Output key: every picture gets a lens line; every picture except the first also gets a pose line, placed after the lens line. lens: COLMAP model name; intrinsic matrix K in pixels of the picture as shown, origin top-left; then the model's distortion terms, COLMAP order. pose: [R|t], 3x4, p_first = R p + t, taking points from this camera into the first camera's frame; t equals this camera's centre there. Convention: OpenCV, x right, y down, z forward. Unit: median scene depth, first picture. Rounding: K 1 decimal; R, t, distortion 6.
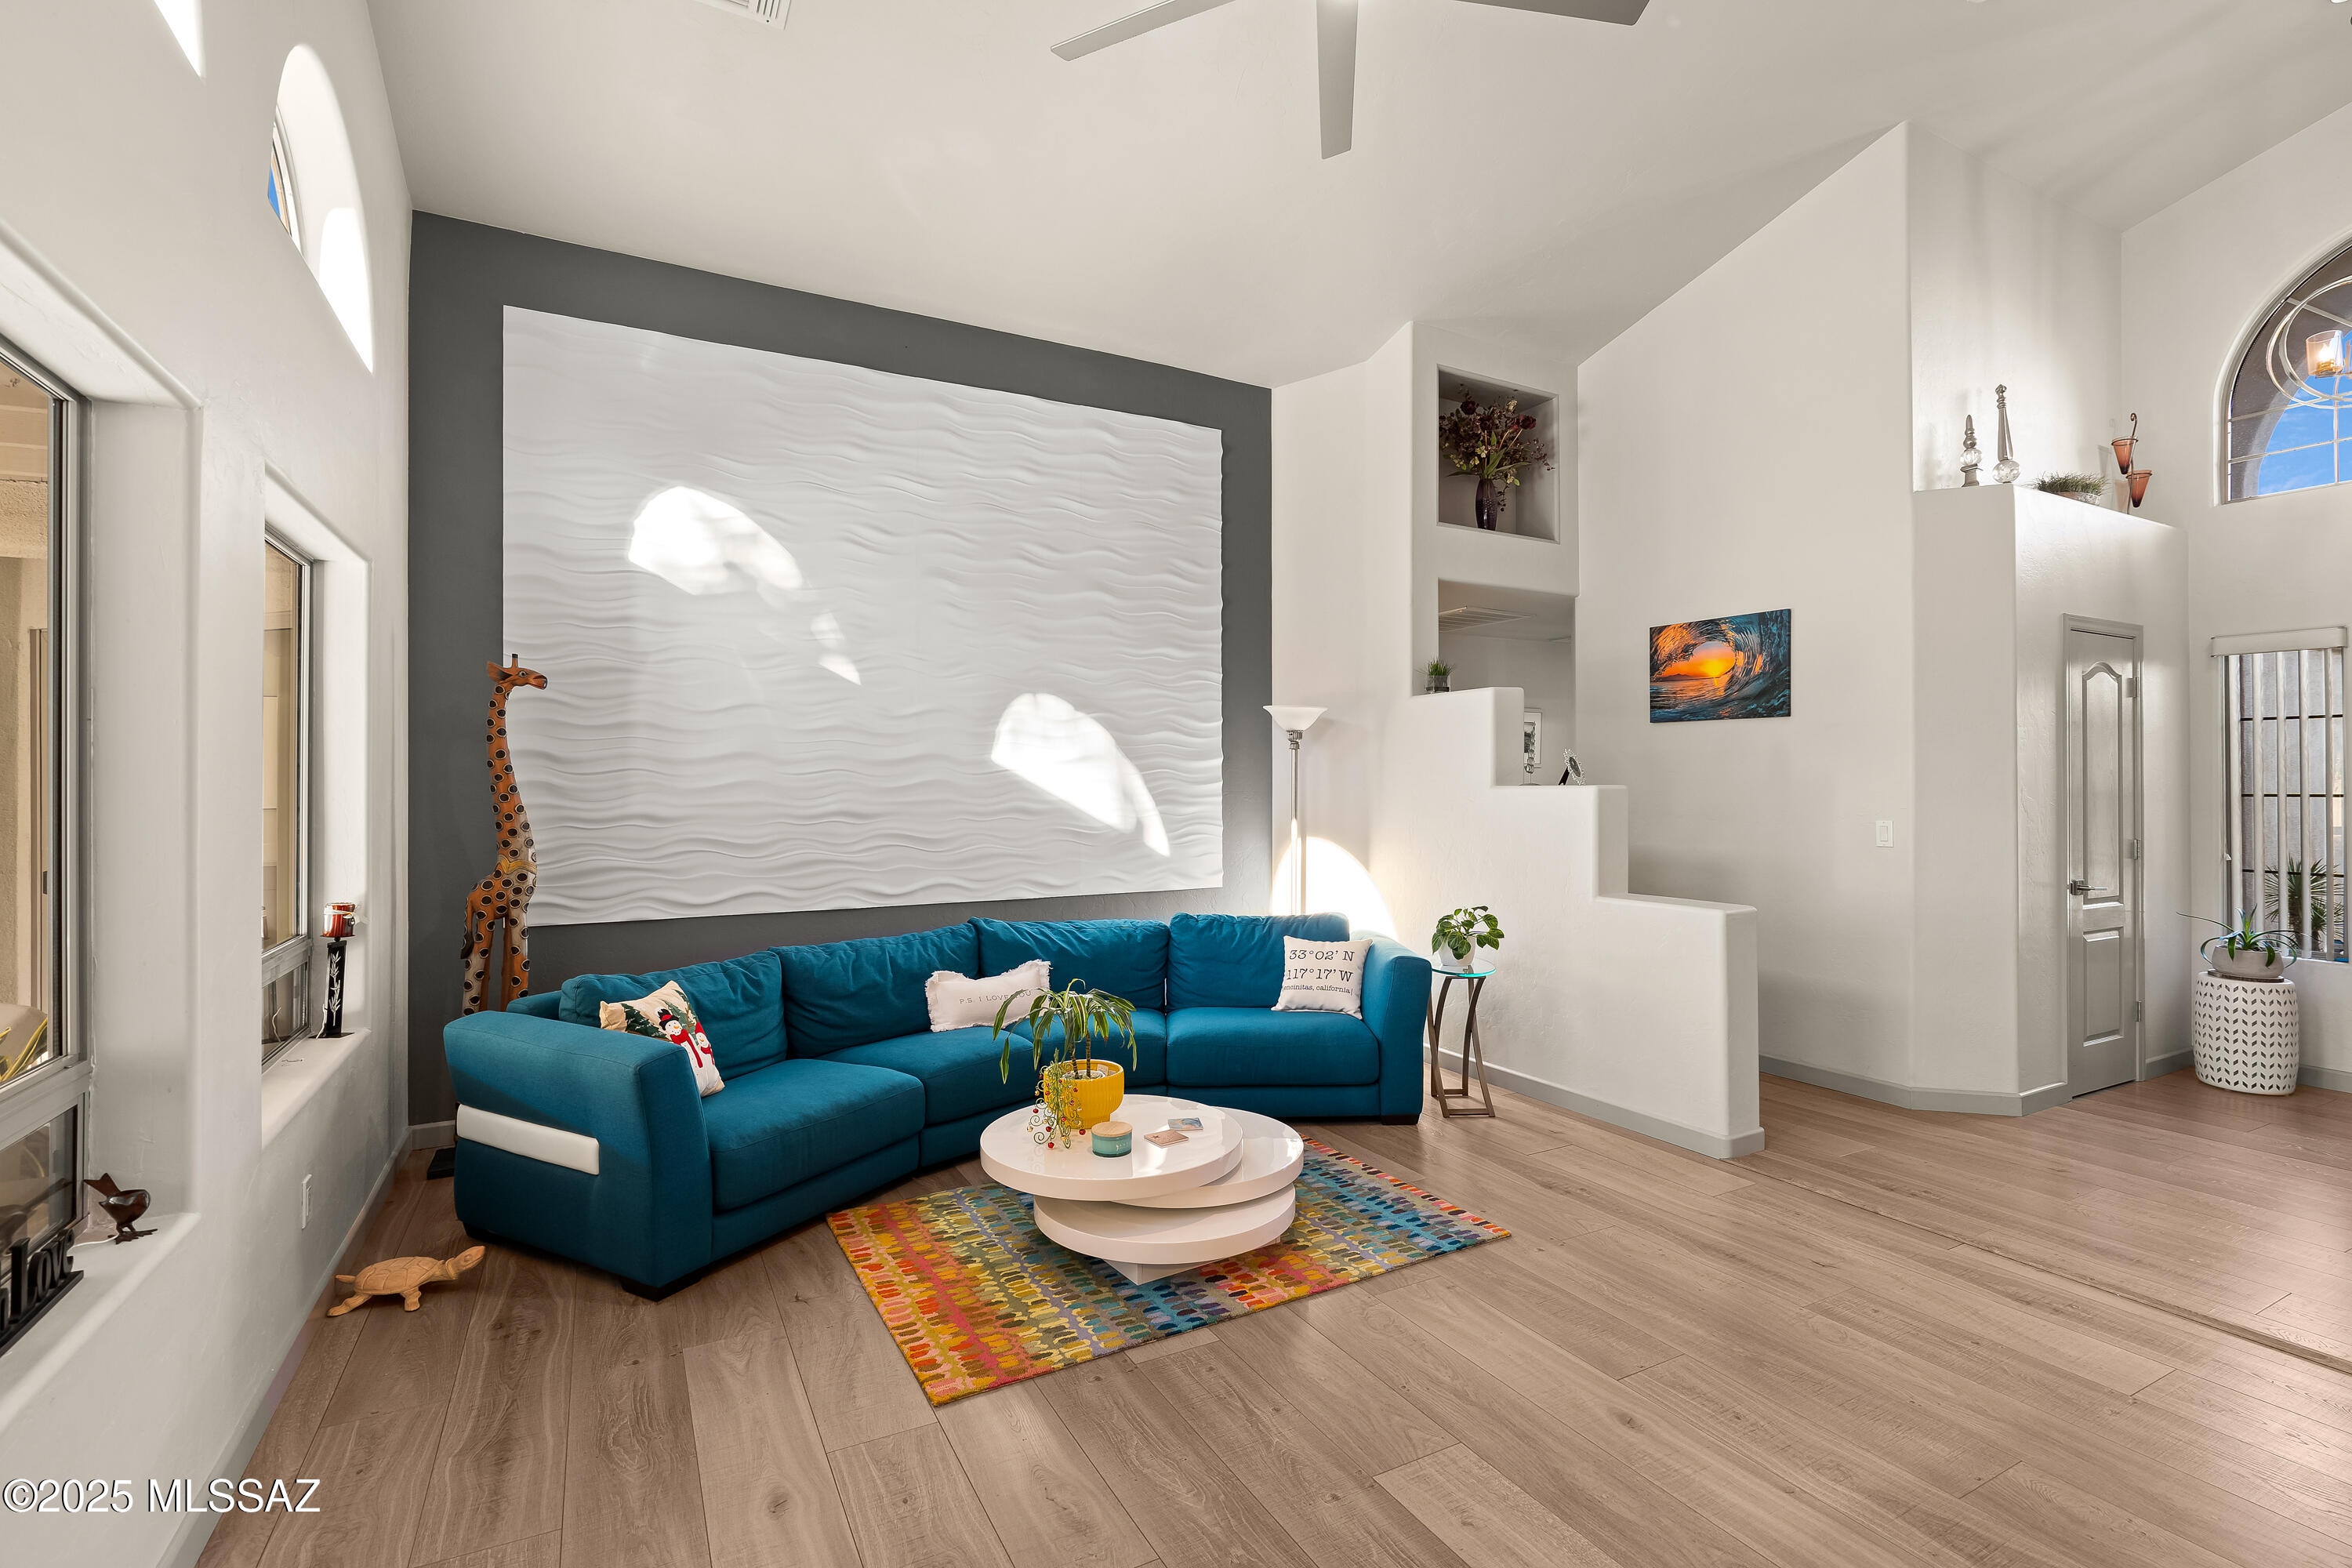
lens RADIAL K [[1074.2, 0, 1176.0], [0, 1074.2, 784.0], [0, 0, 1]] dist [-0.002224, 0.008549]
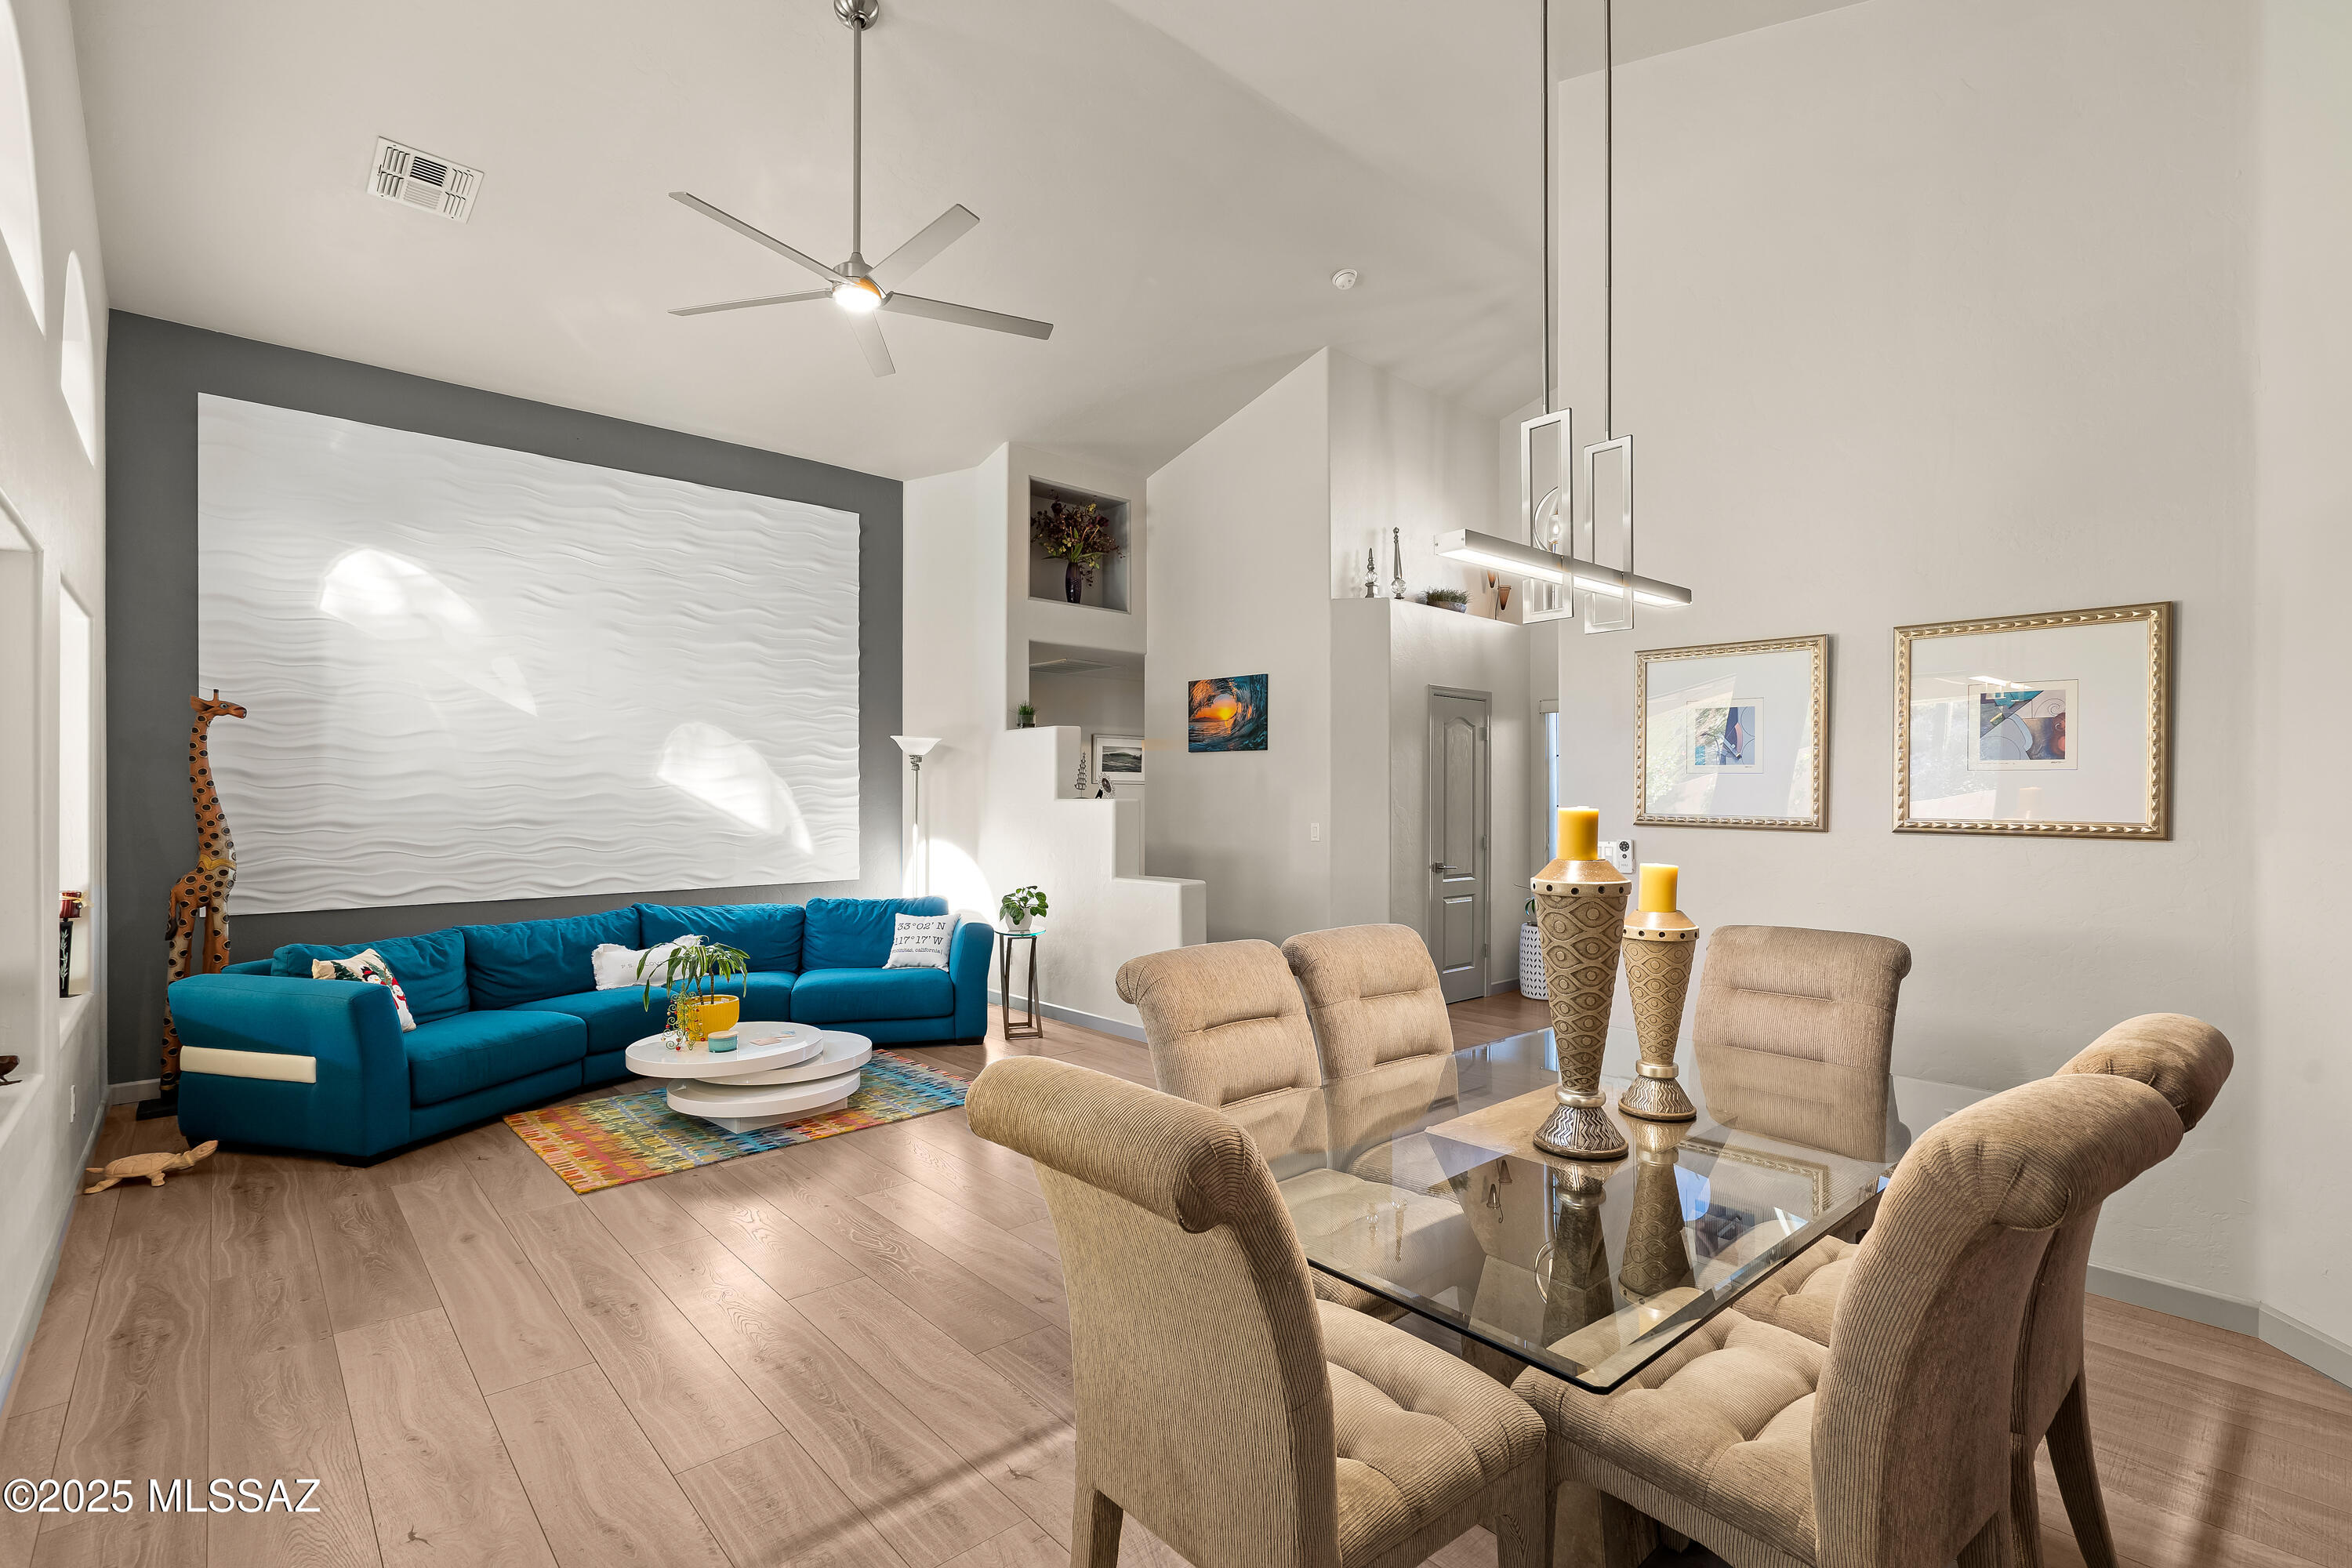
lens RADIAL K [[1091.4, 0, 1181.0], [0, 1091.4, 801.7], [0, 0, 1]] dist [0.000303, 0.004705]
pose [[0.972373, 0.000869, 0.233431, 0.143790], [-0.001944, 0.999989, 0.004376, -0.001208], [-0.233425, -0.004709, 0.972363, -0.421473]]
